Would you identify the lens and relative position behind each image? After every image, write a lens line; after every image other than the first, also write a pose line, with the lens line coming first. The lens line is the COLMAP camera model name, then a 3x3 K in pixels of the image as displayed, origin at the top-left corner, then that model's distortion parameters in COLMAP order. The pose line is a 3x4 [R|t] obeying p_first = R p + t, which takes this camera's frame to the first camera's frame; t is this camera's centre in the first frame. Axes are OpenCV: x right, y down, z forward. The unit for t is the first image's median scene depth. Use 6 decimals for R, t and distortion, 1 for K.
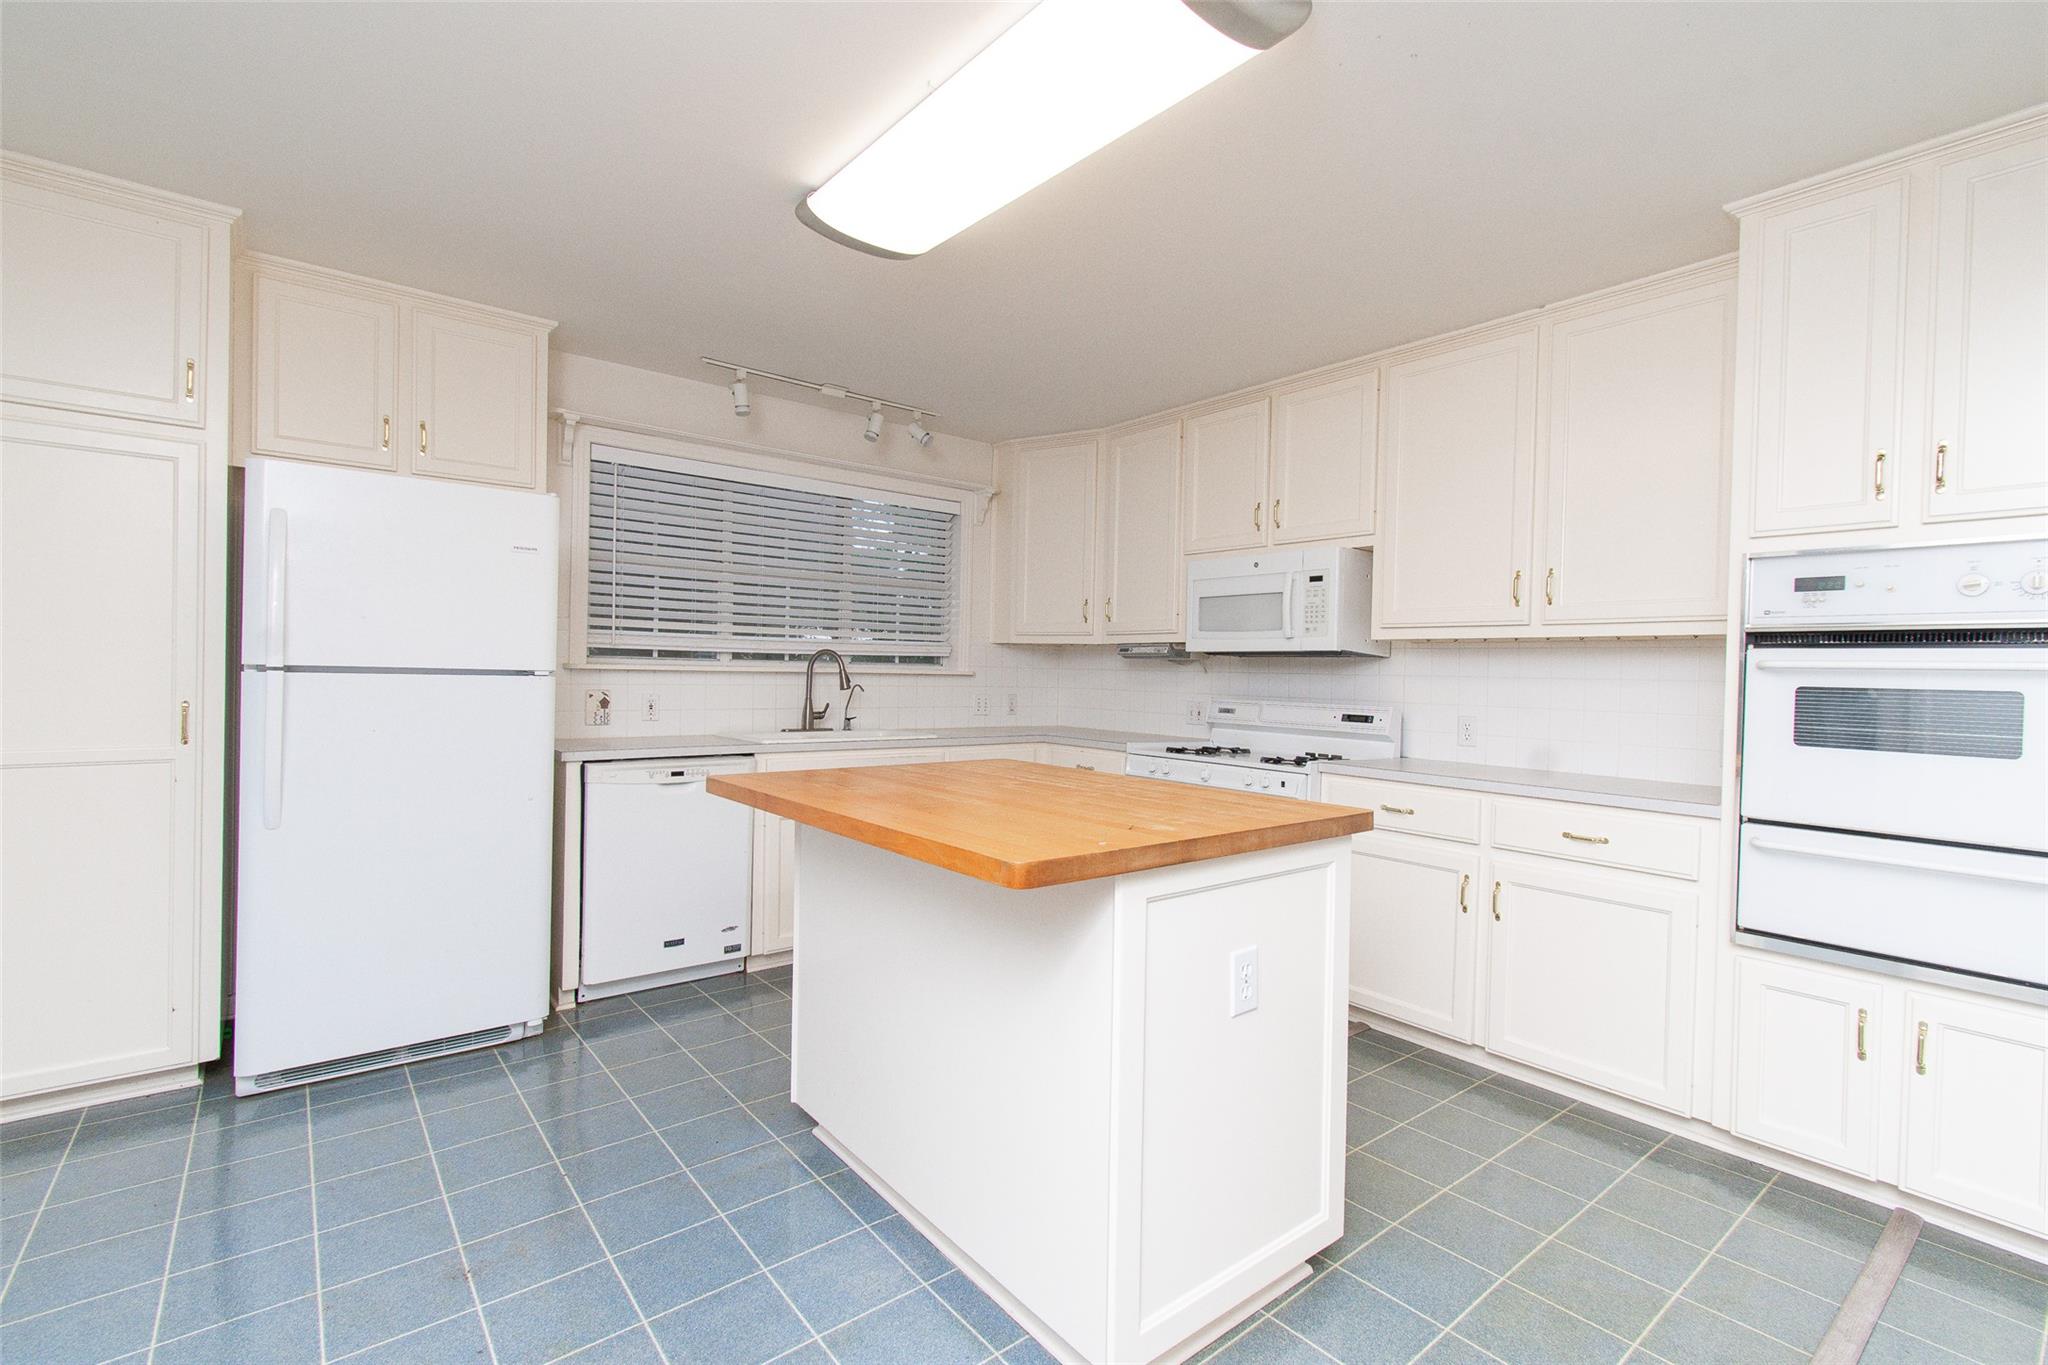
lens RADIAL K [[921.2, 0, 1024.1], [0, 921.2, 667.3], [0, 0, 1]] dist [0.003791, 0.001141]
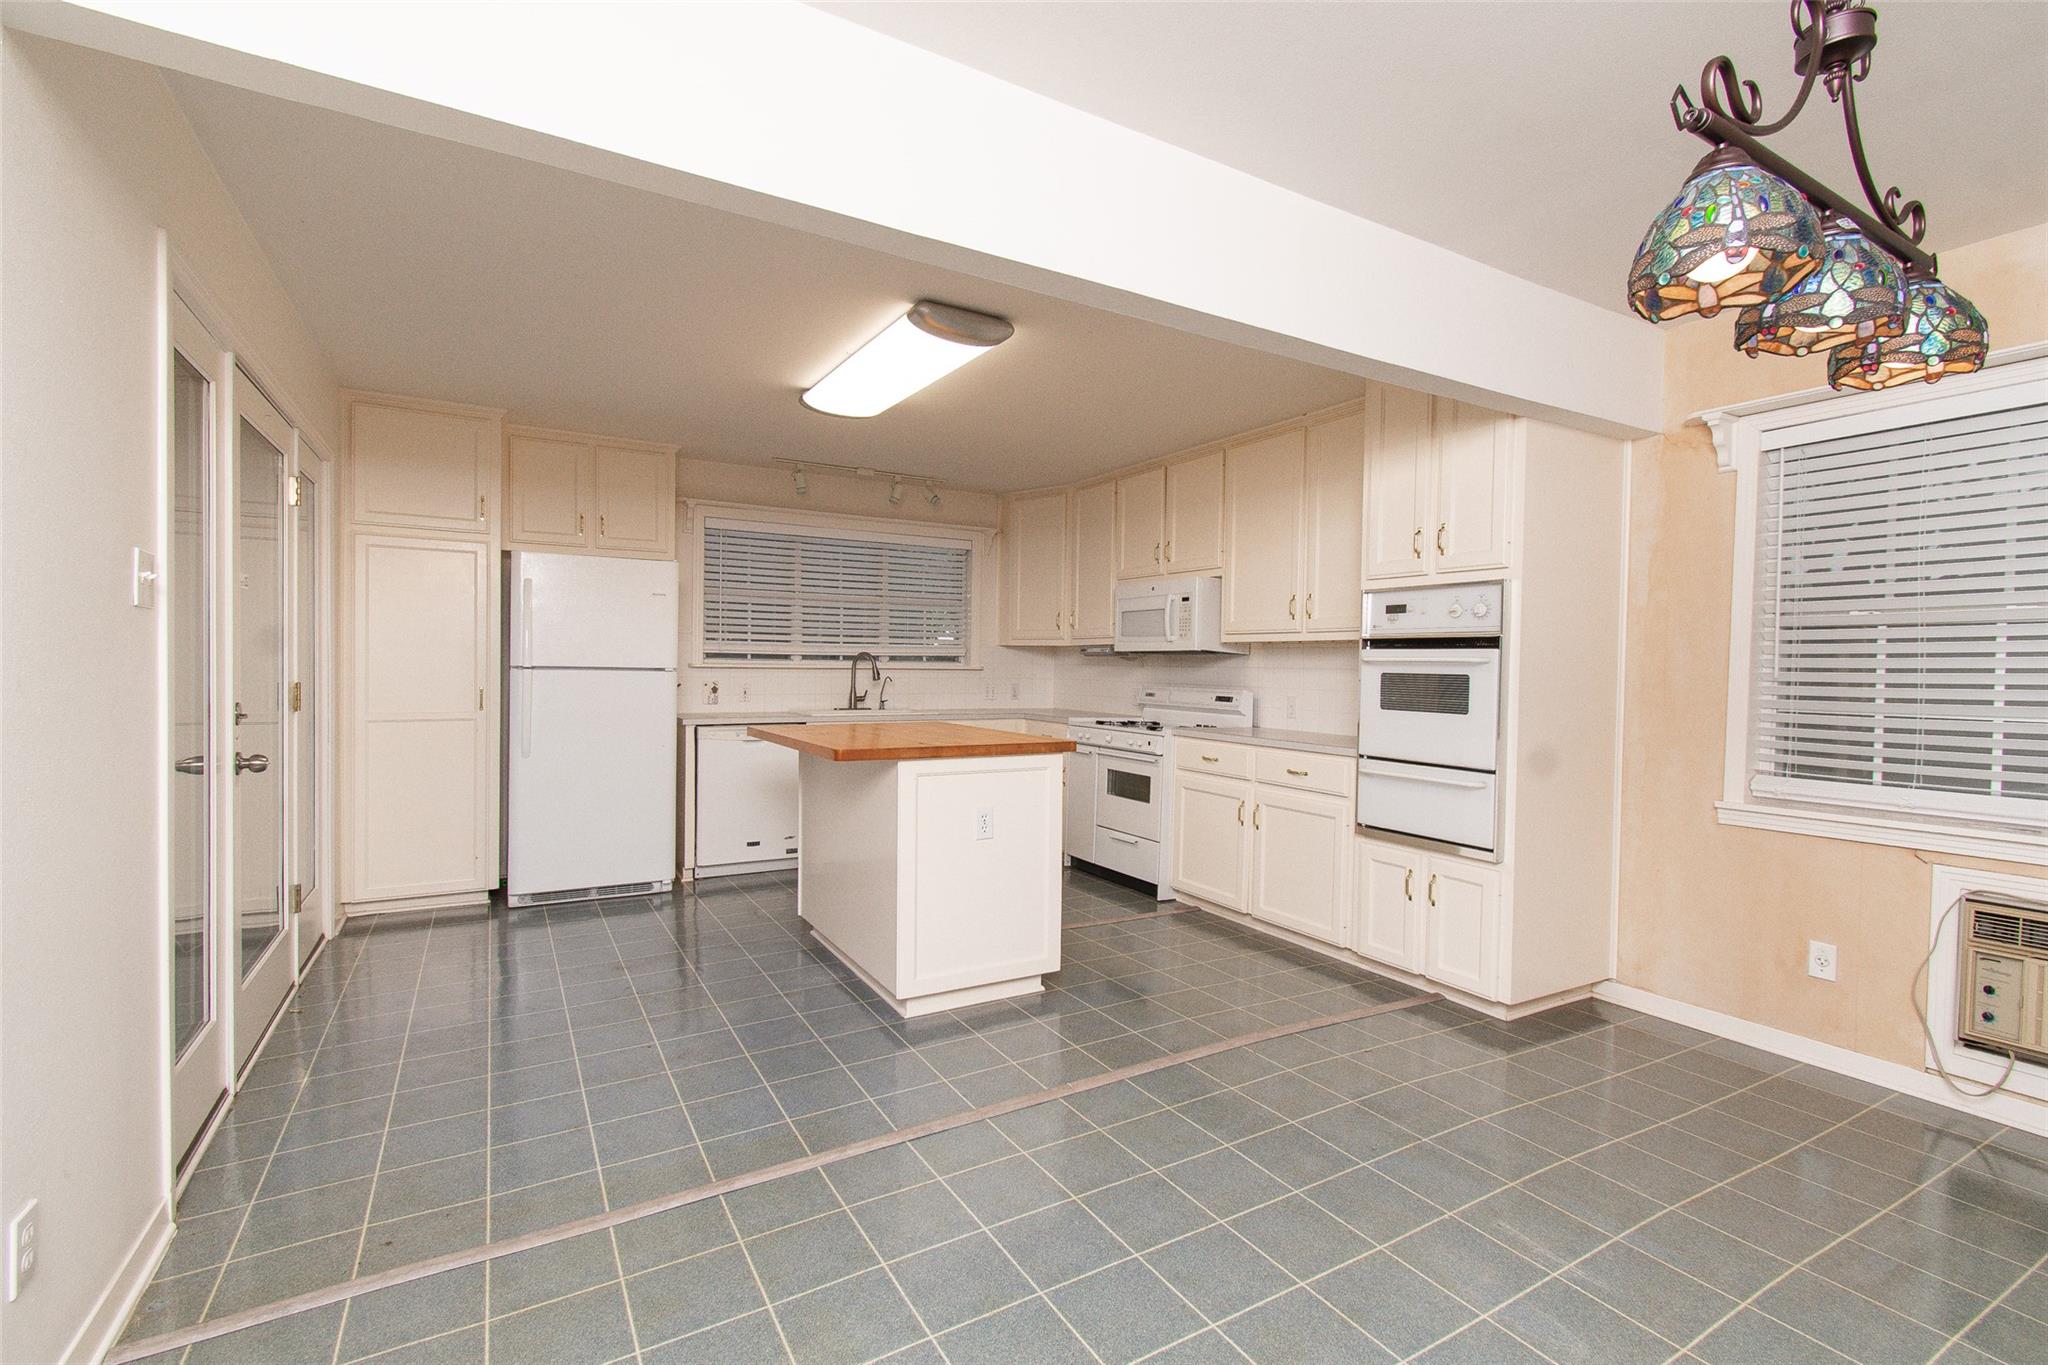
lens RADIAL K [[921.2, 0, 1024.1], [0, 921.2, 667.3], [0, 0, 1]] dist [0.003791, 0.001141]
pose [[0.988118, -0.006592, -0.153557, 0.324838], [0.007349, 0.999963, 0.004367, -0.000483], [0.153523, -0.005444, 0.988130, -0.481394]]
